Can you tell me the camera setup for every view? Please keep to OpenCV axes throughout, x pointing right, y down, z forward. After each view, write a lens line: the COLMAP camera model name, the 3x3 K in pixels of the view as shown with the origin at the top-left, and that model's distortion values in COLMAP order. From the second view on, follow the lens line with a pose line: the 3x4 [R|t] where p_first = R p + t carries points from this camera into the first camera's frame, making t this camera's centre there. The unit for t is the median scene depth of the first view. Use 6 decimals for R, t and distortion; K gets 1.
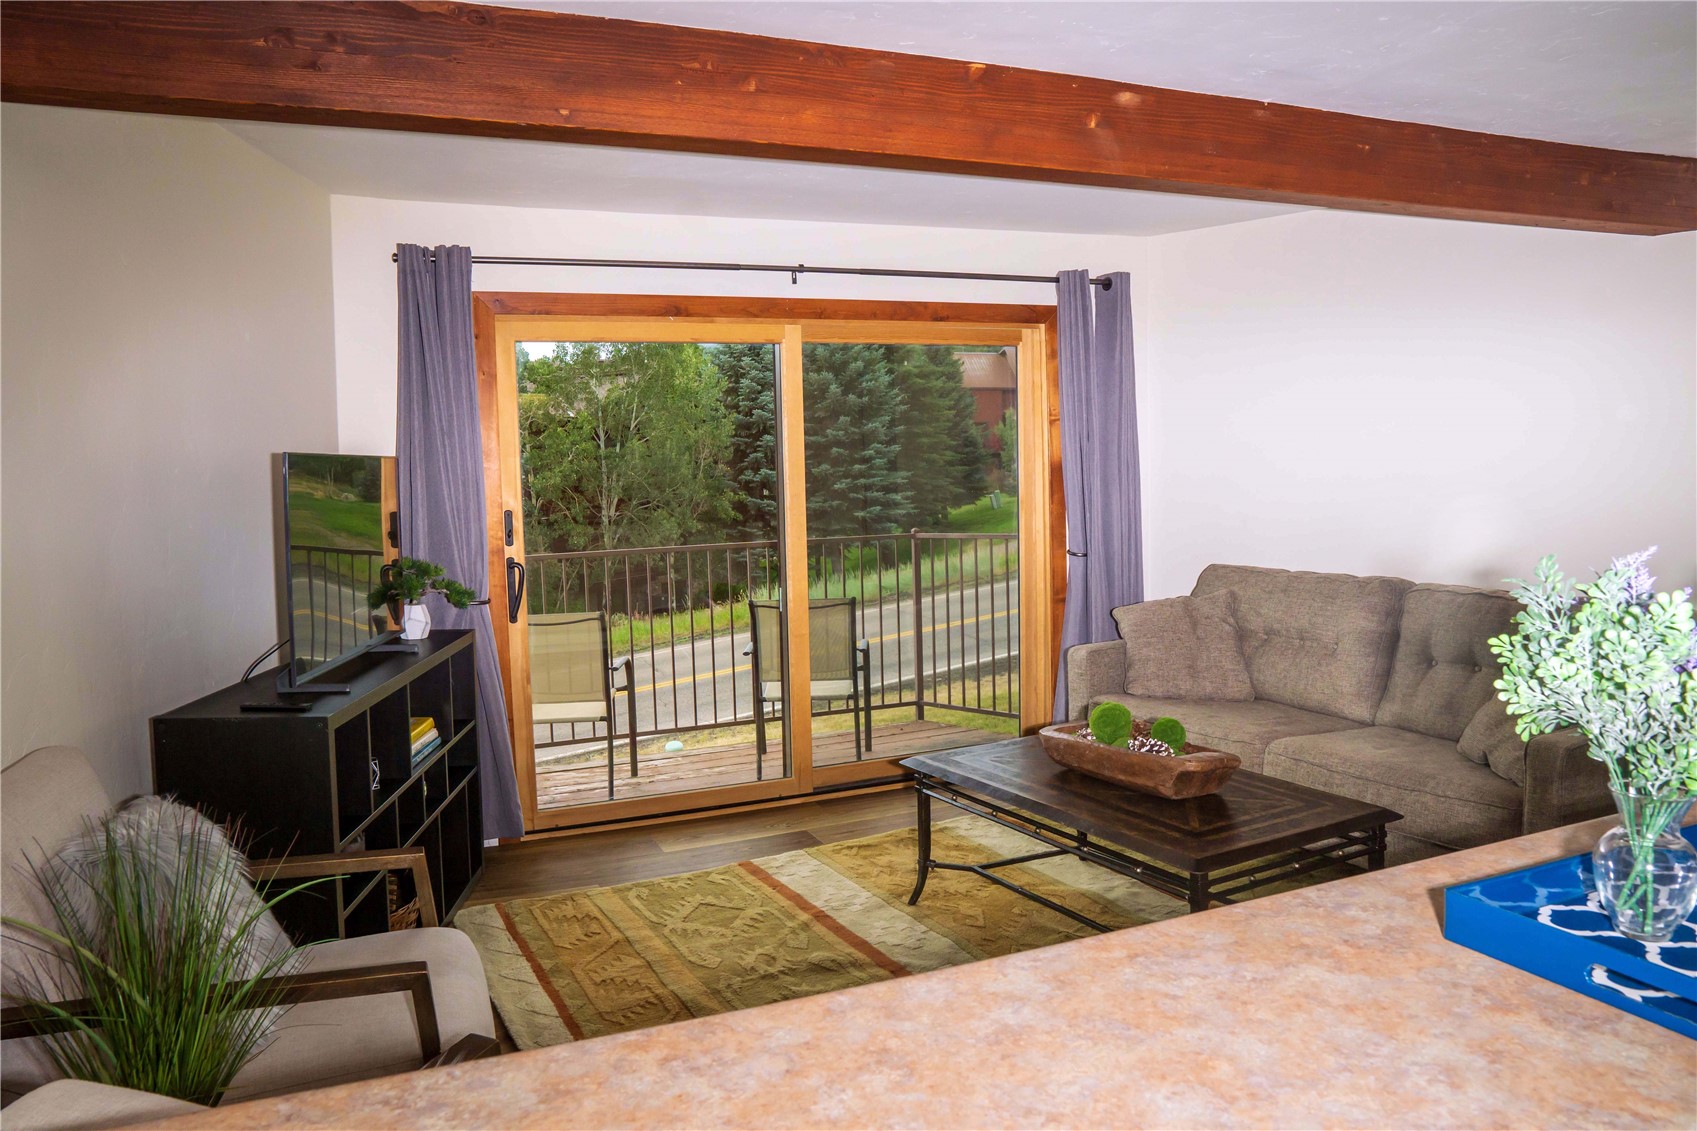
lens RADIAL K [[1187.5, 0, 841.6], [0, 1187.5, 565.5], [0, 0, 1]] dist [-0.119825, 0.089550]
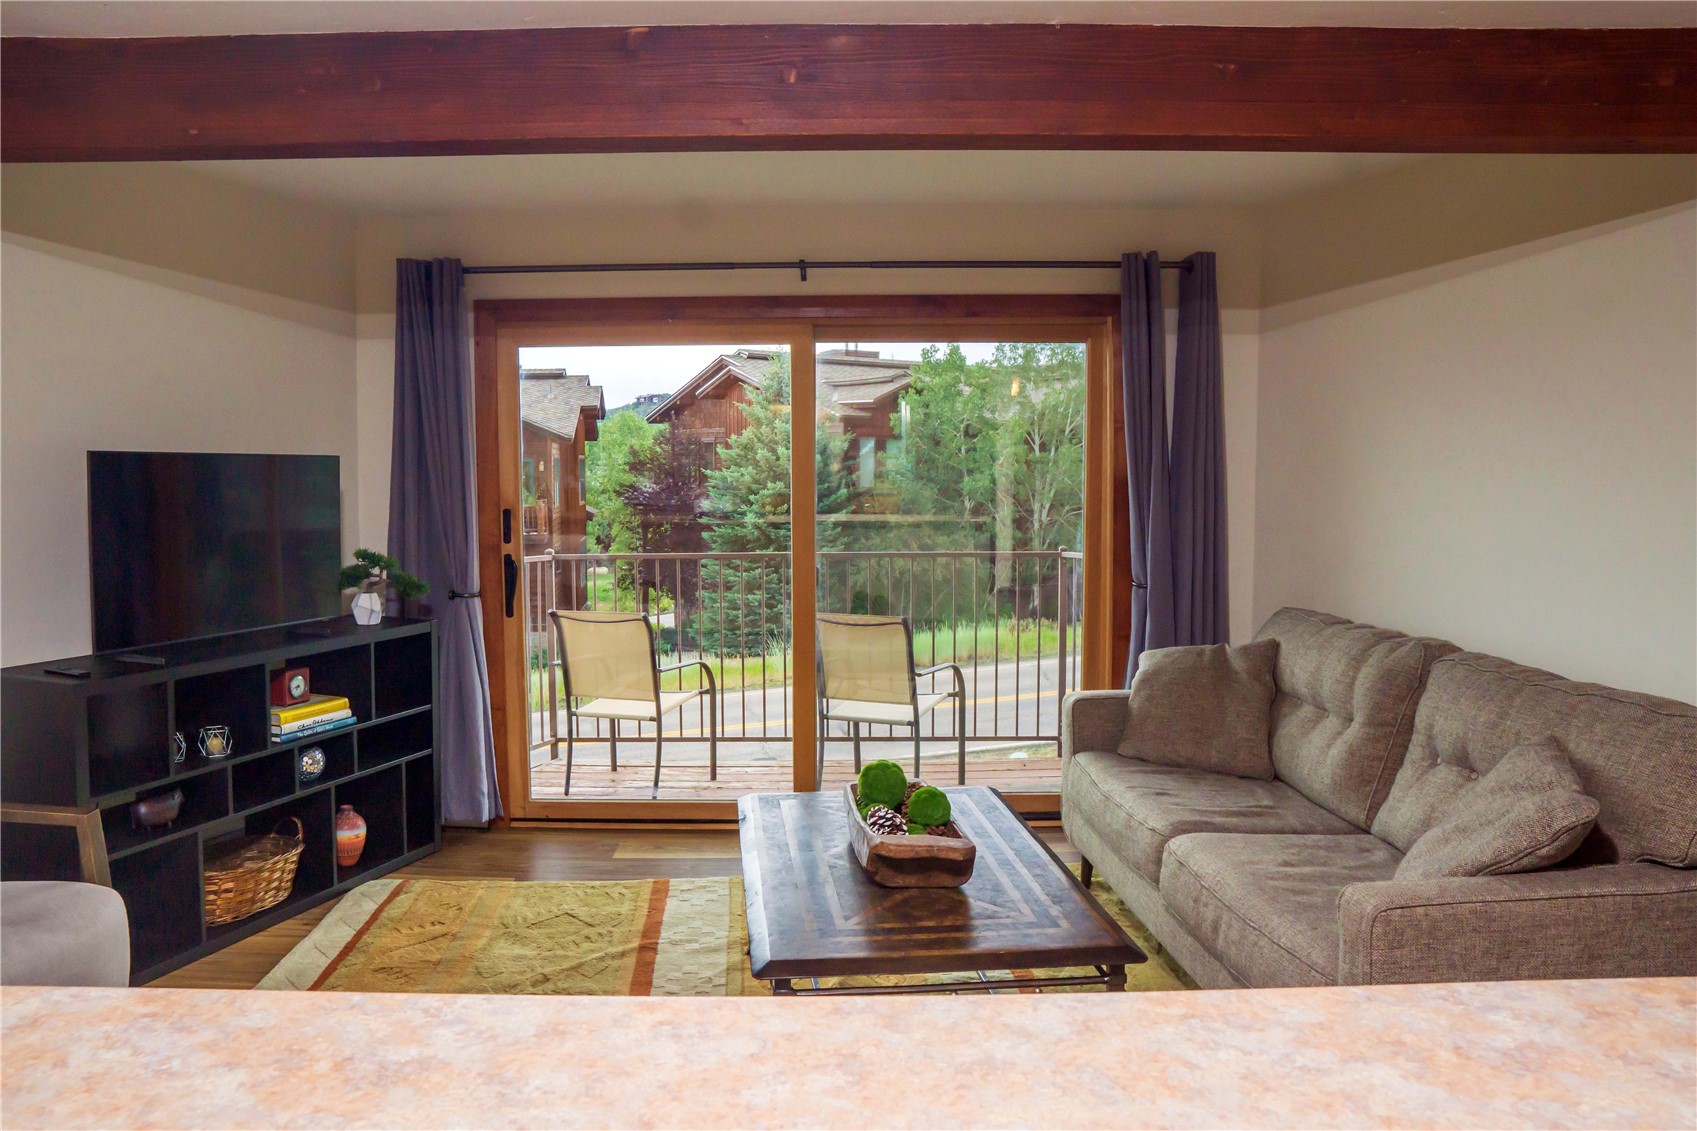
lens RADIAL K [[1187.5, 0, 841.6], [0, 1187.5, 565.5], [0, 0, 1]] dist [-0.119825, 0.089550]
pose [[0.917696, 0.054250, -0.393561, 0.351522], [-0.055666, 0.998419, 0.007826, -0.018921], [0.393363, 0.014727, 0.919265, 0.137833]]
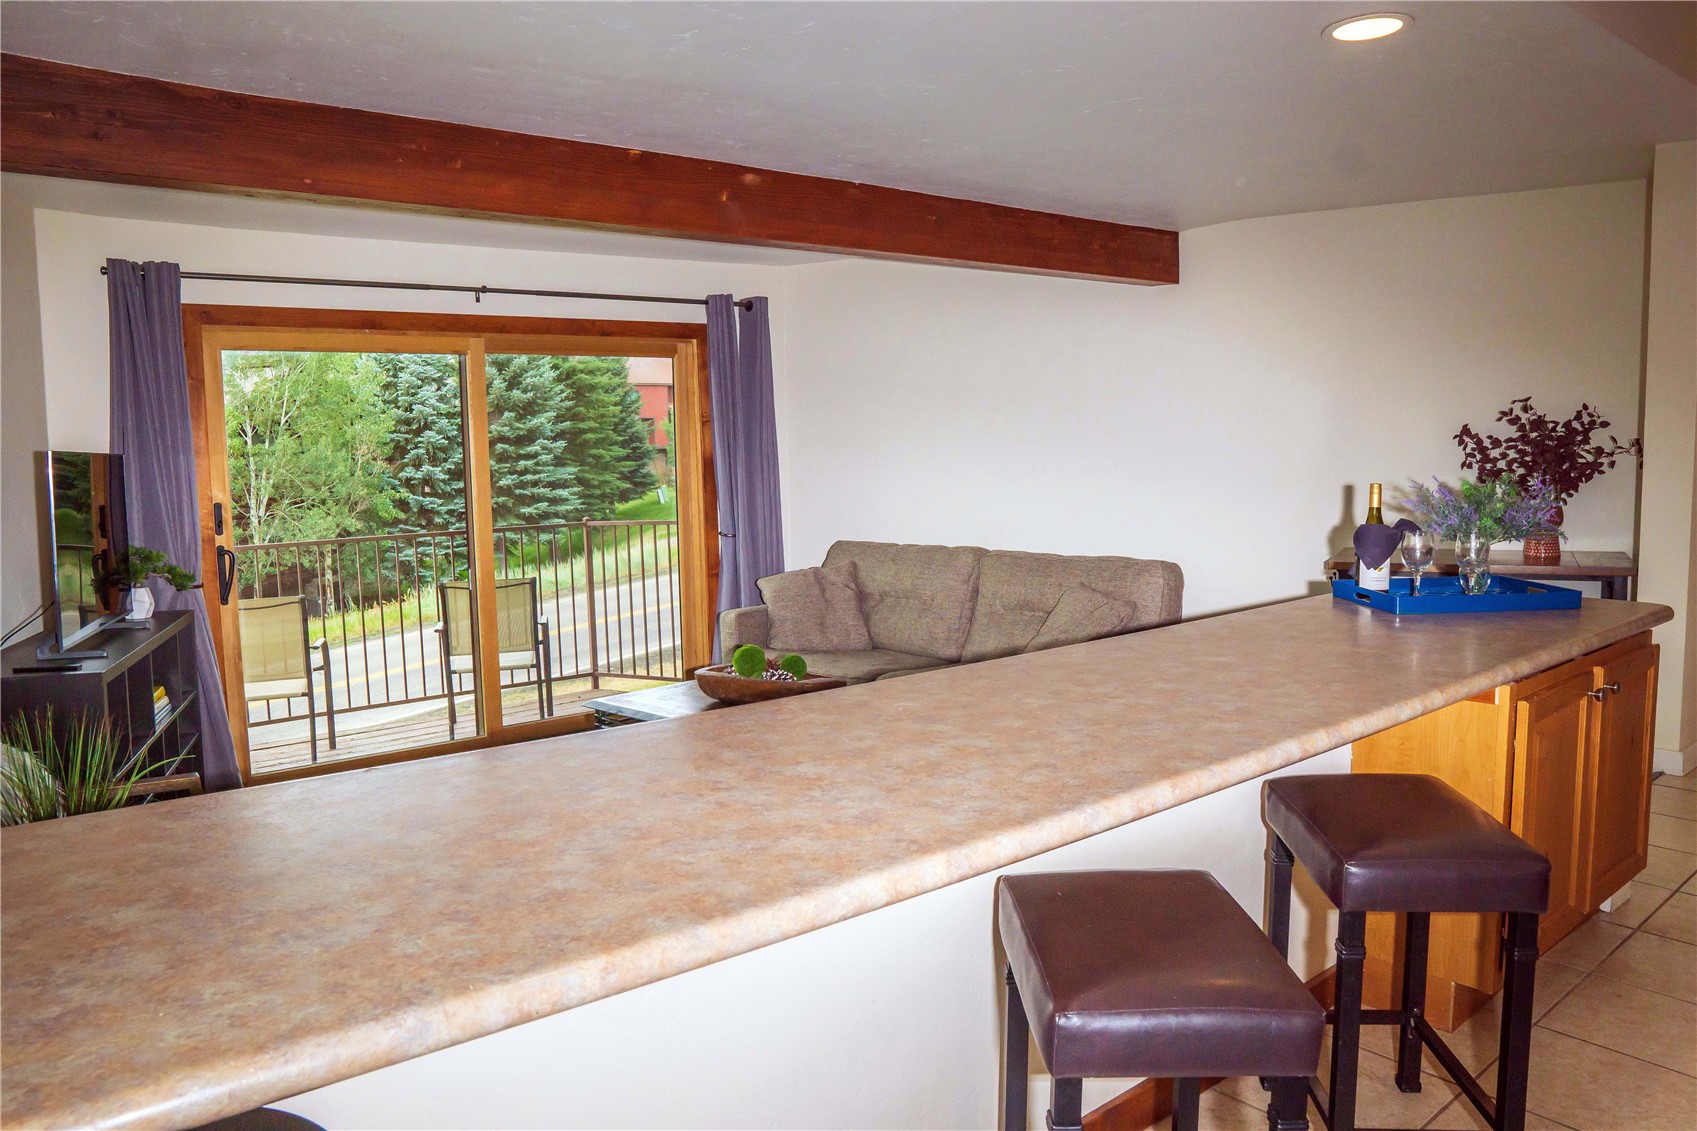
lens RADIAL K [[1187.5, 0, 841.6], [0, 1187.5, 565.5], [0, 0, 1]] dist [-0.119825, 0.089550]
pose [[0.961532, -0.024426, 0.273606, -0.016236], [0.023339, 0.999701, 0.007230, 0.015529], [-0.273701, -0.000566, 0.961815, -0.175827]]
